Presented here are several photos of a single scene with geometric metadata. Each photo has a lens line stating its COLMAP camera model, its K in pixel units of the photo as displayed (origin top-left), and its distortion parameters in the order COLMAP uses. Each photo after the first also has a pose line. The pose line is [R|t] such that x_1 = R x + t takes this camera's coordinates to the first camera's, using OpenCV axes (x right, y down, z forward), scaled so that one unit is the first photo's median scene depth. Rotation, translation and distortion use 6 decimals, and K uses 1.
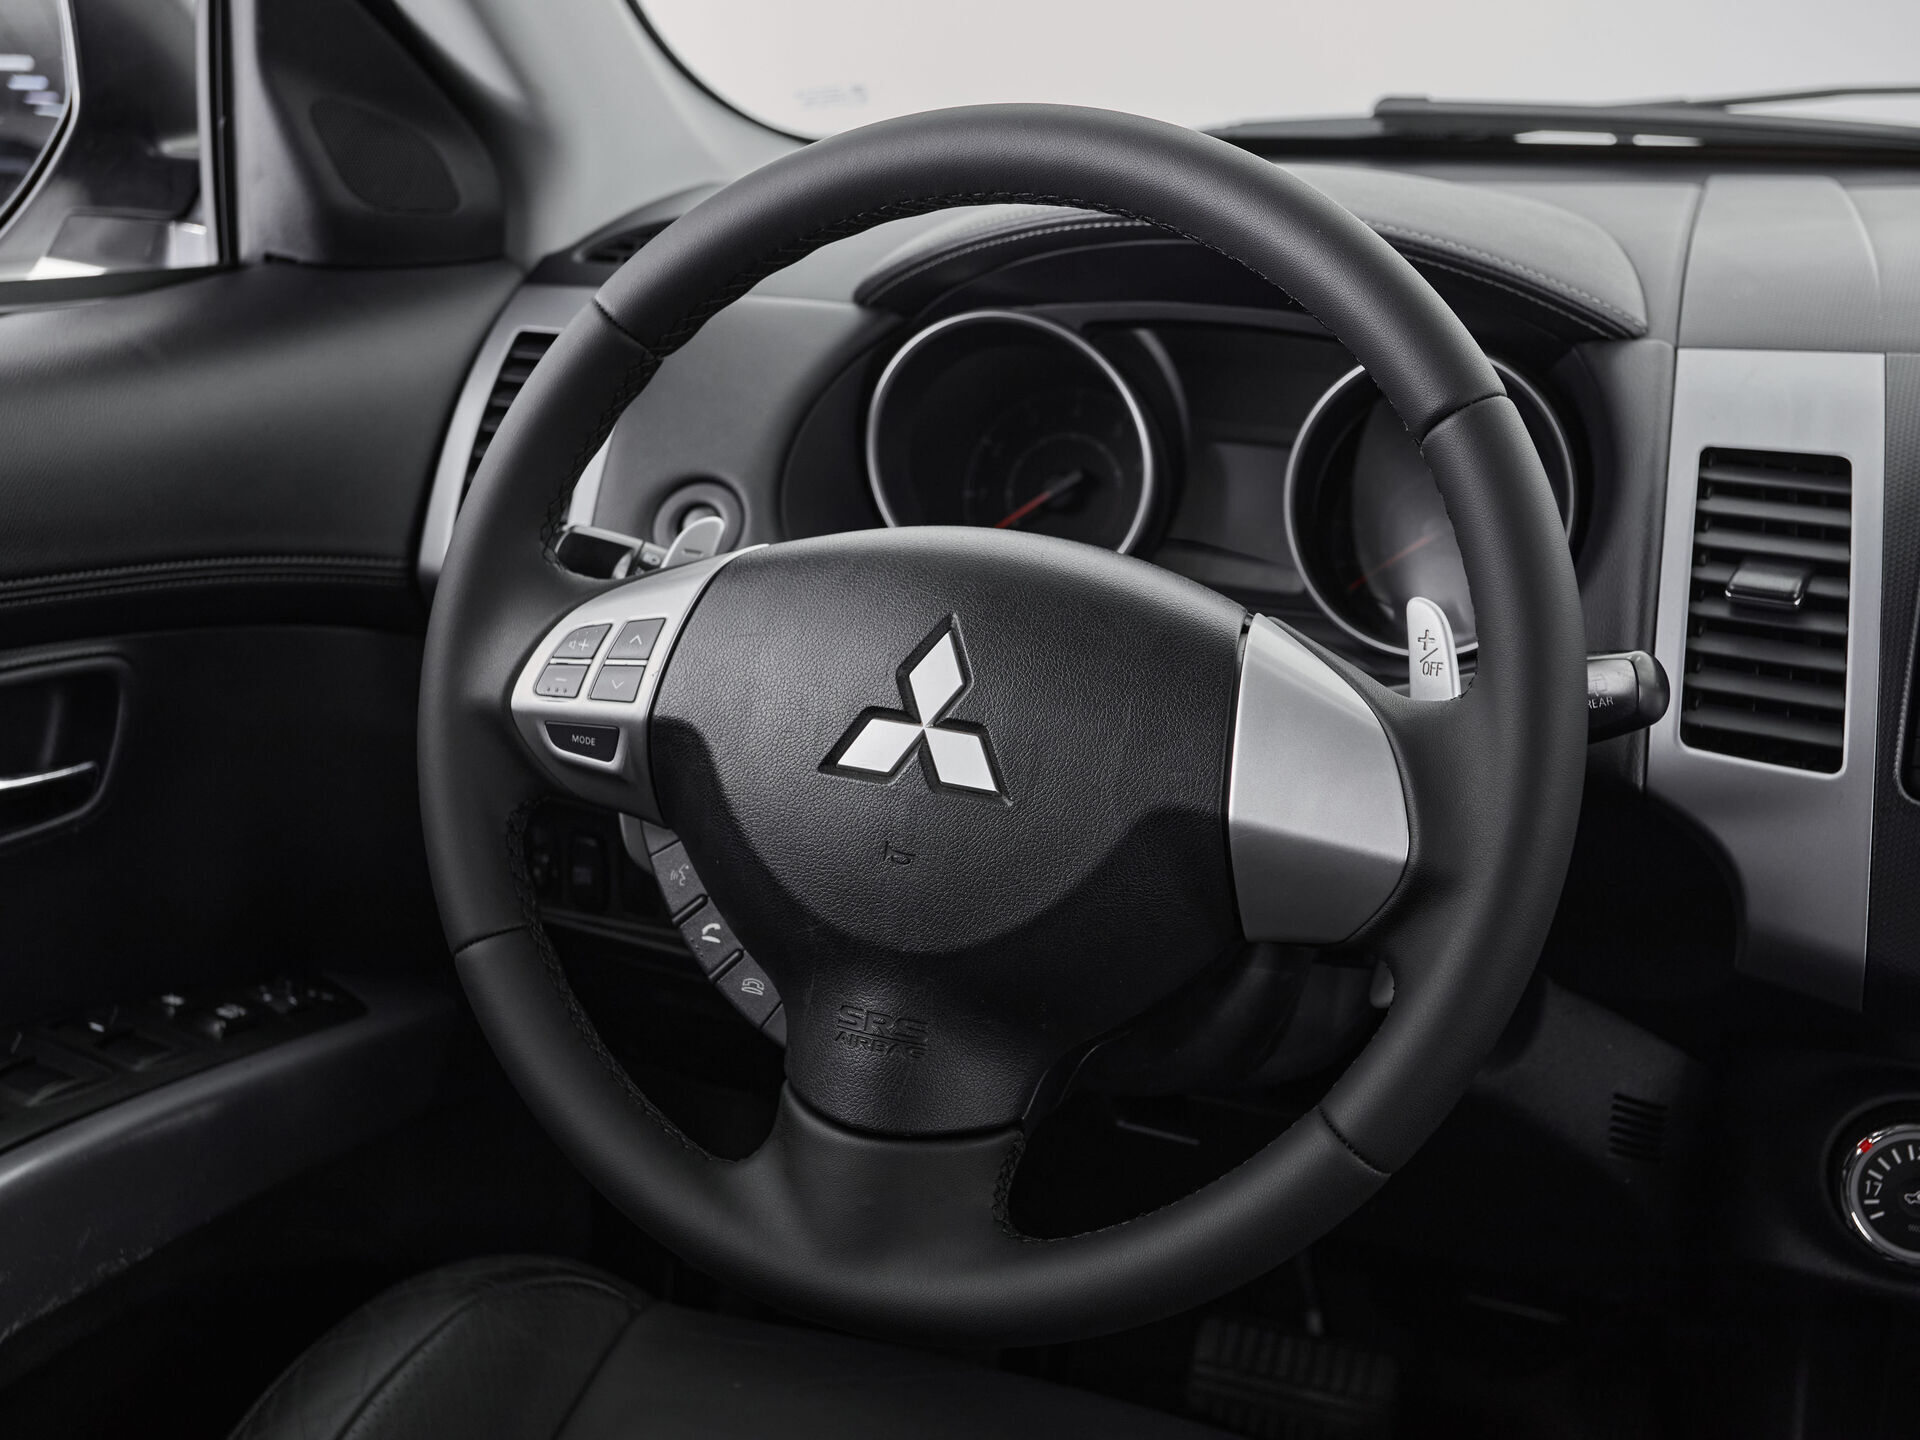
lens RADIAL K [[2471.3, 0, 879.0], [0, 2471.3, 709.4], [0, 0, 1]] dist [0.025769, 0.051145]
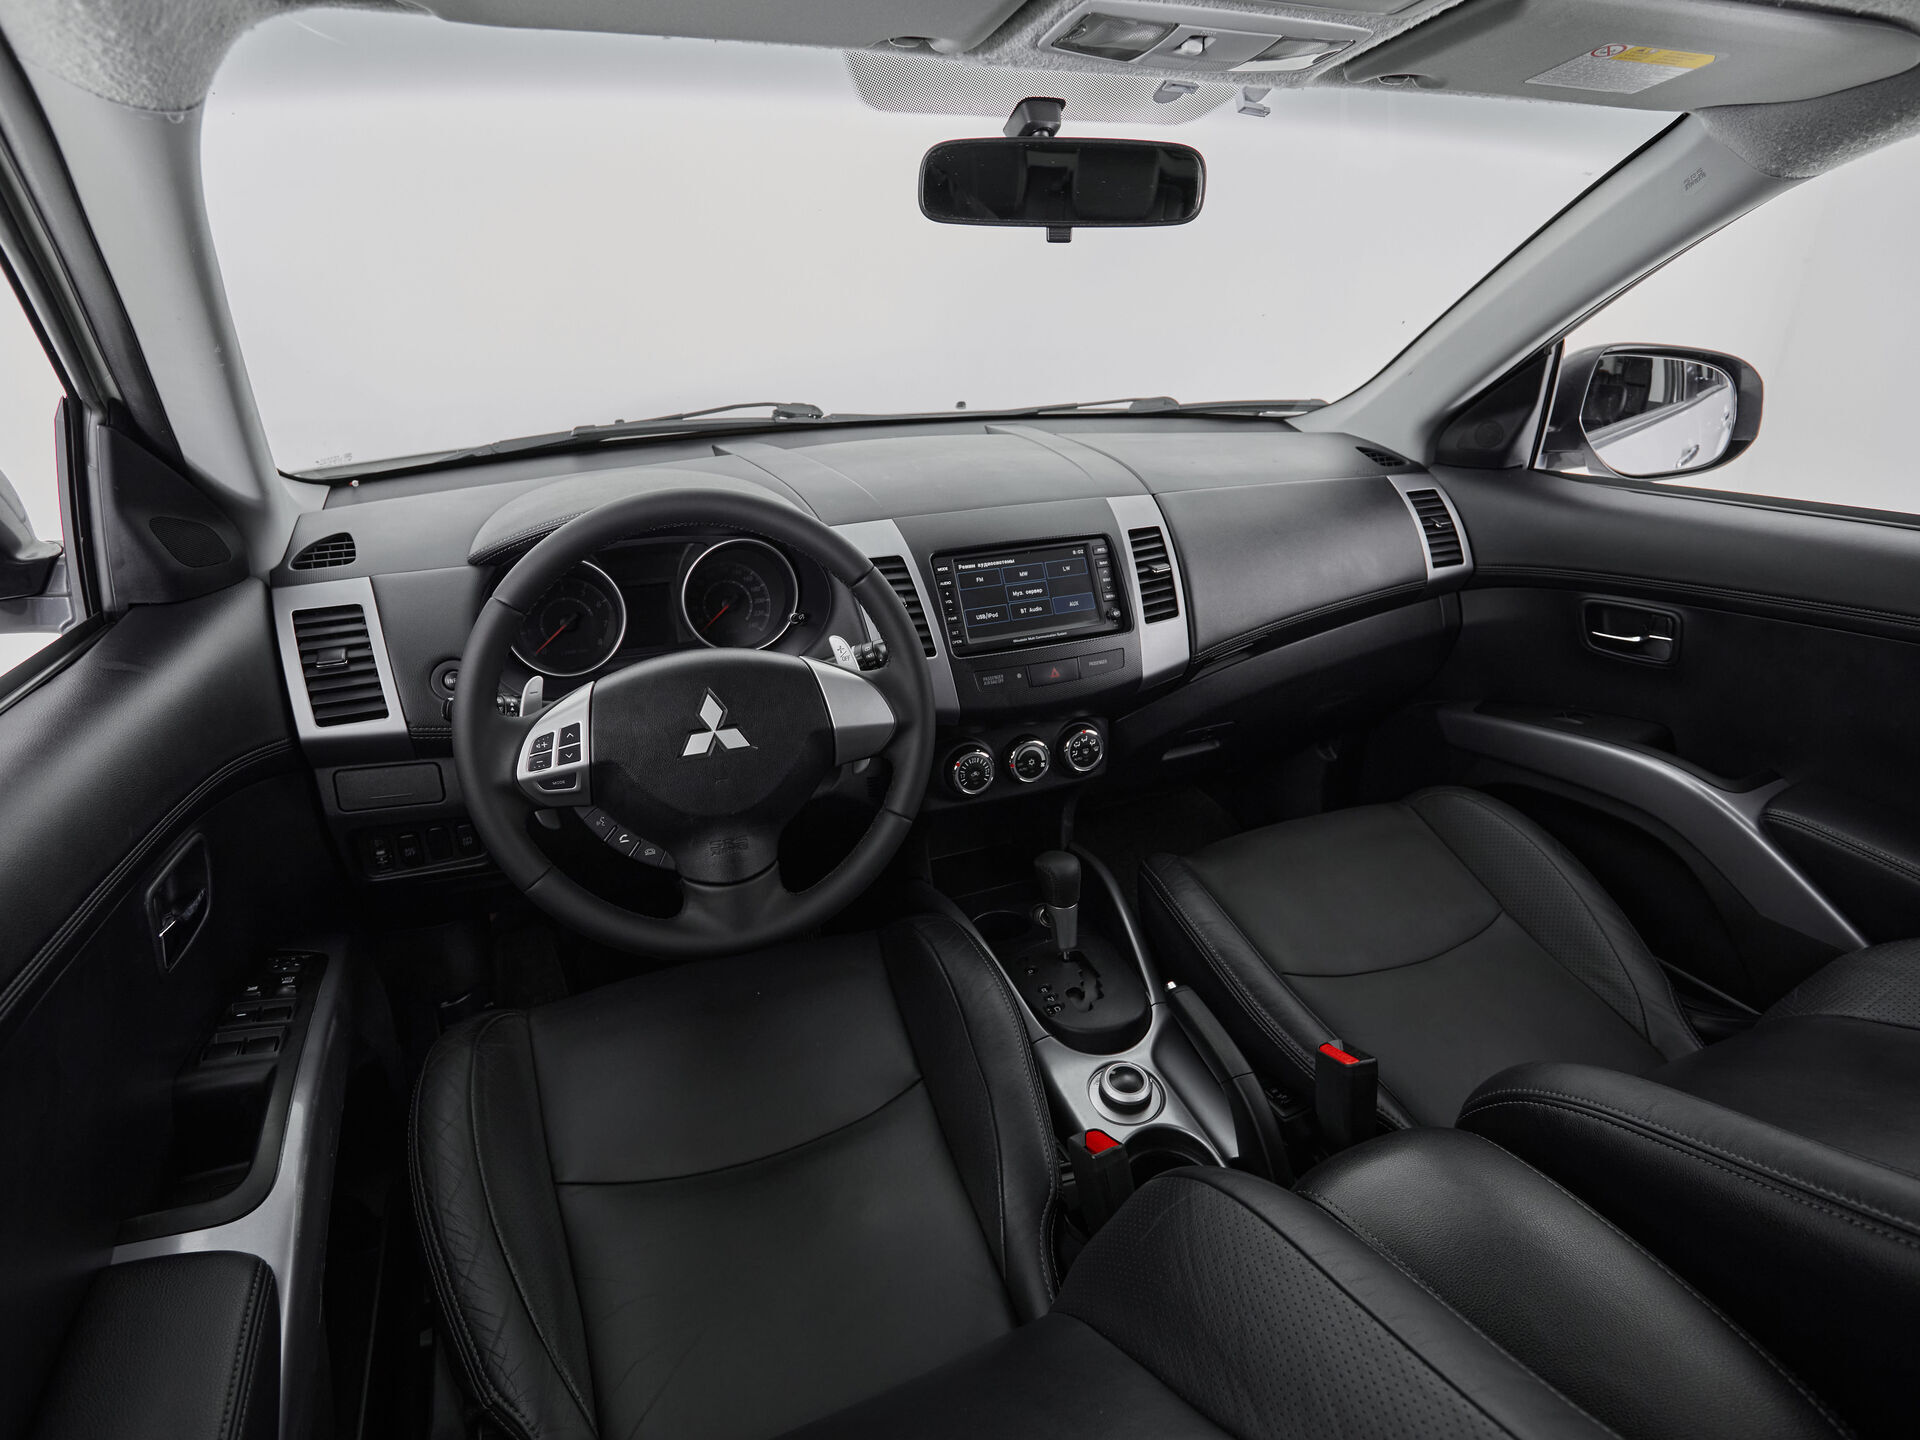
lens RADIAL K [[1076.2, 0, 994.6], [0, 1076.2, 697.4], [0, 0, 1]] dist [-0.002790, -0.000219]
pose [[0.671712, -0.291334, 0.681122, -0.506226], [0.228231, 0.956088, 0.183867, -0.156155], [-0.704779, 0.031947, 0.708707, -0.023490]]
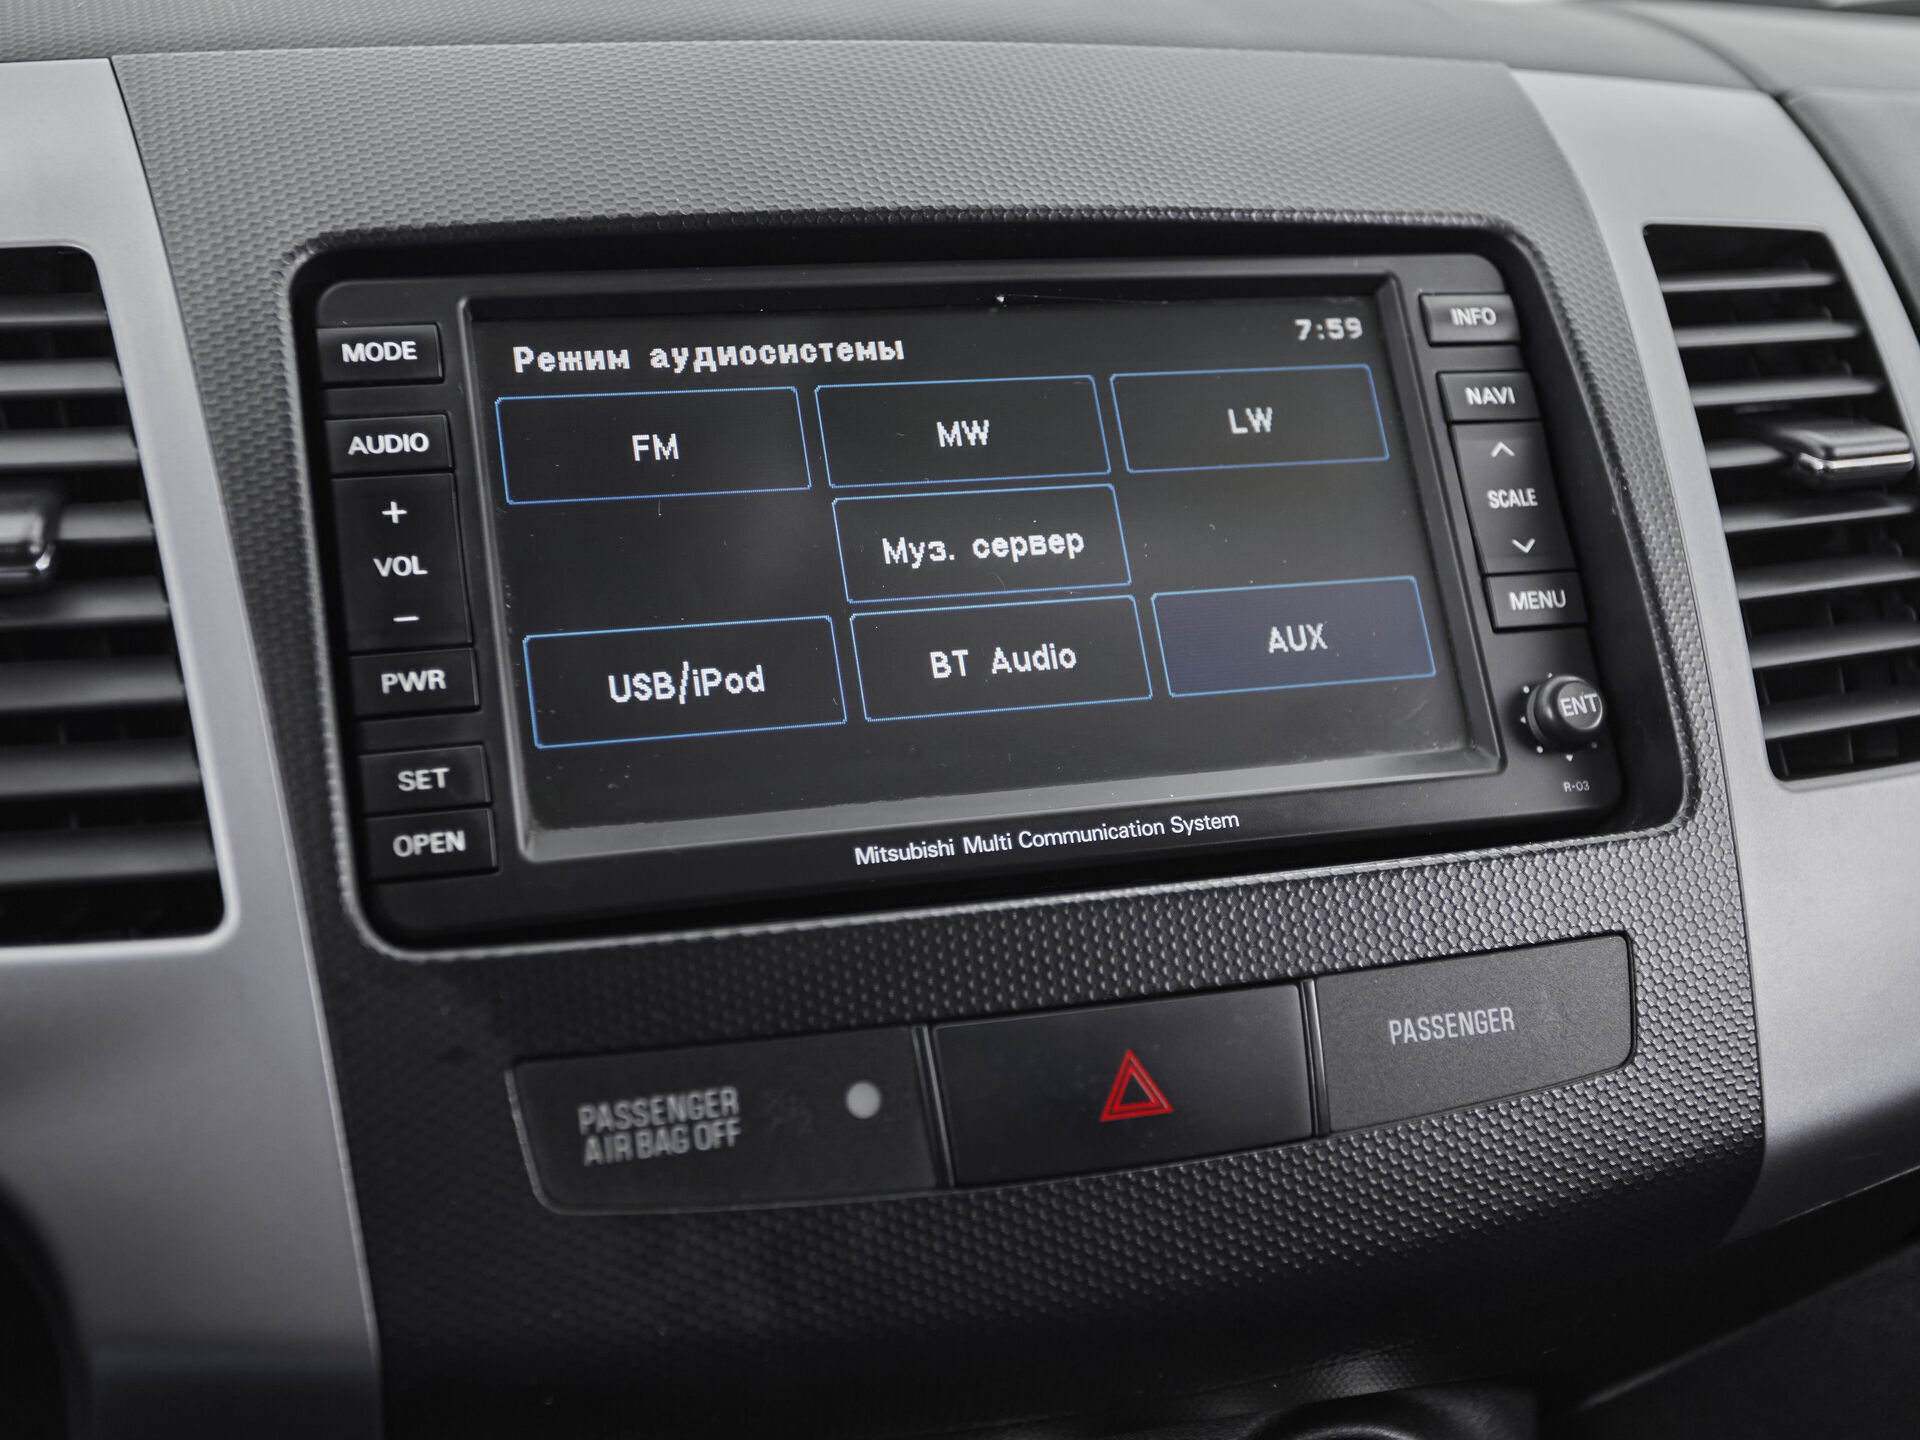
lens RADIAL K [[2520.0, 0, 993.6], [0, 2520.0, 718.6], [0, 0, 1]] dist [0.003280, 0.042260]
pose [[0.743769, -0.160074, 0.648987, 0.206437], [0.215509, 0.976483, -0.006132, 0.021266], [-0.632743, 0.144423, 0.760775, 0.573425]]
